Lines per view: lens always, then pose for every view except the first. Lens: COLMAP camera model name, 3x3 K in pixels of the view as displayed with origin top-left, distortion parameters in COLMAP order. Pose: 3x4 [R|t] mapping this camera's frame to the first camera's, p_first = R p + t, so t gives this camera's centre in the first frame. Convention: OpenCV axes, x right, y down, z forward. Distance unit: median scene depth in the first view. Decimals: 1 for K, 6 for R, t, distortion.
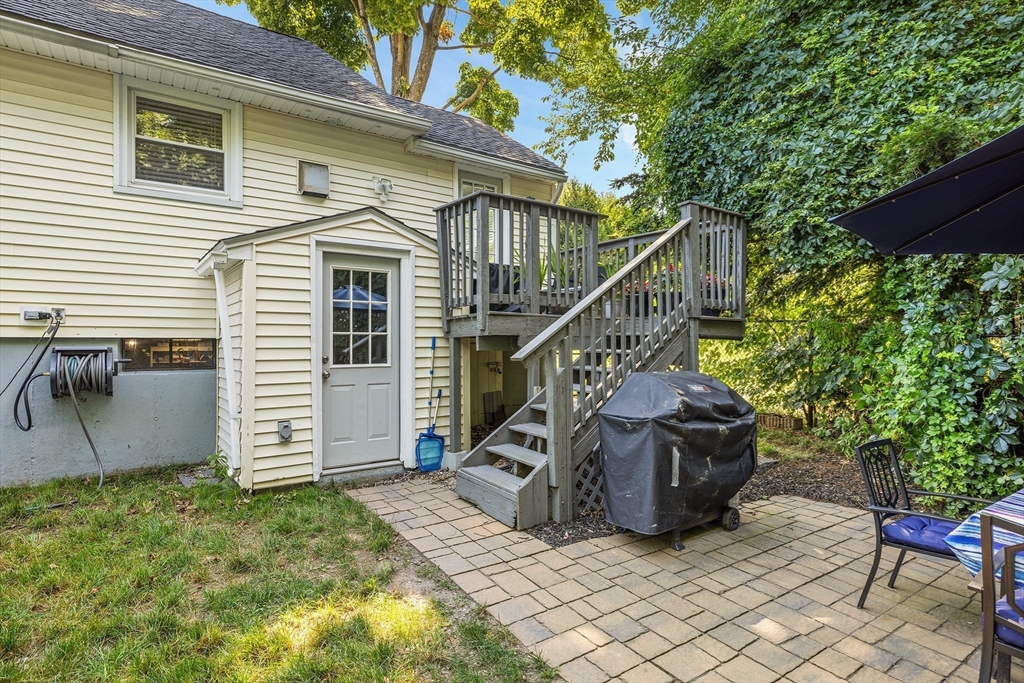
lens RADIAL K [[539.8, 0, 512.0], [0, 539.8, 341.5], [0, 0, 1]] dist [0.001116, 0.000349]
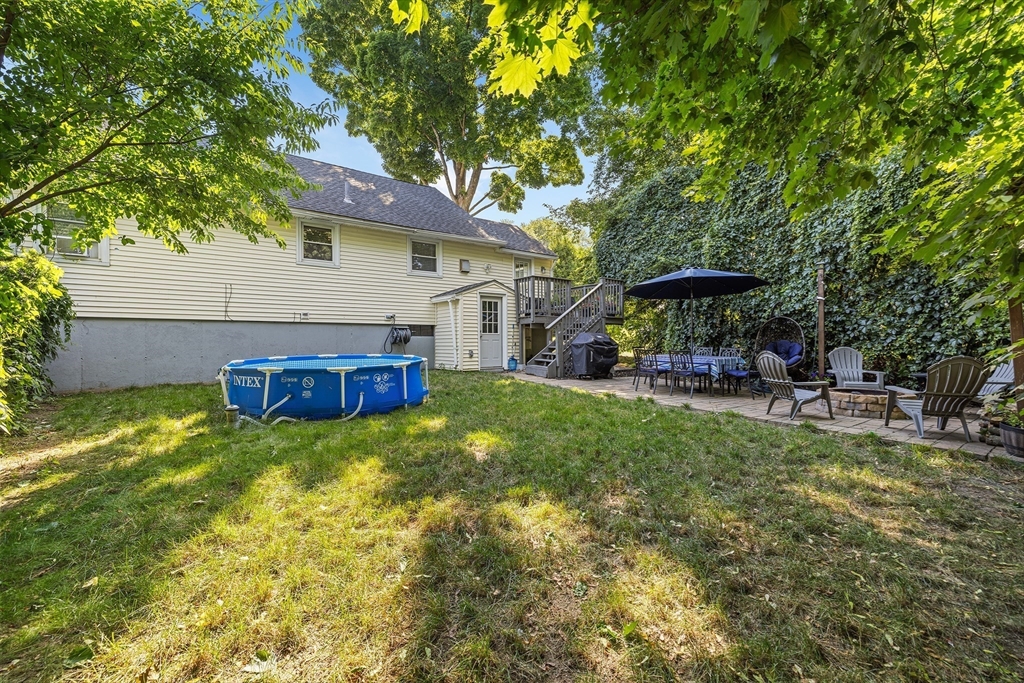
lens RADIAL K [[428.2, 0, 512.0], [0, 428.2, 341.5], [0, 0, 1]] dist [0.001397, 0.000172]
pose [[0.999892, -0.003599, 0.014251, -0.187147], [0.003605, 0.999993, -0.000384, 0.084721], [-0.014250, 0.000435, 0.999898, -1.266154]]
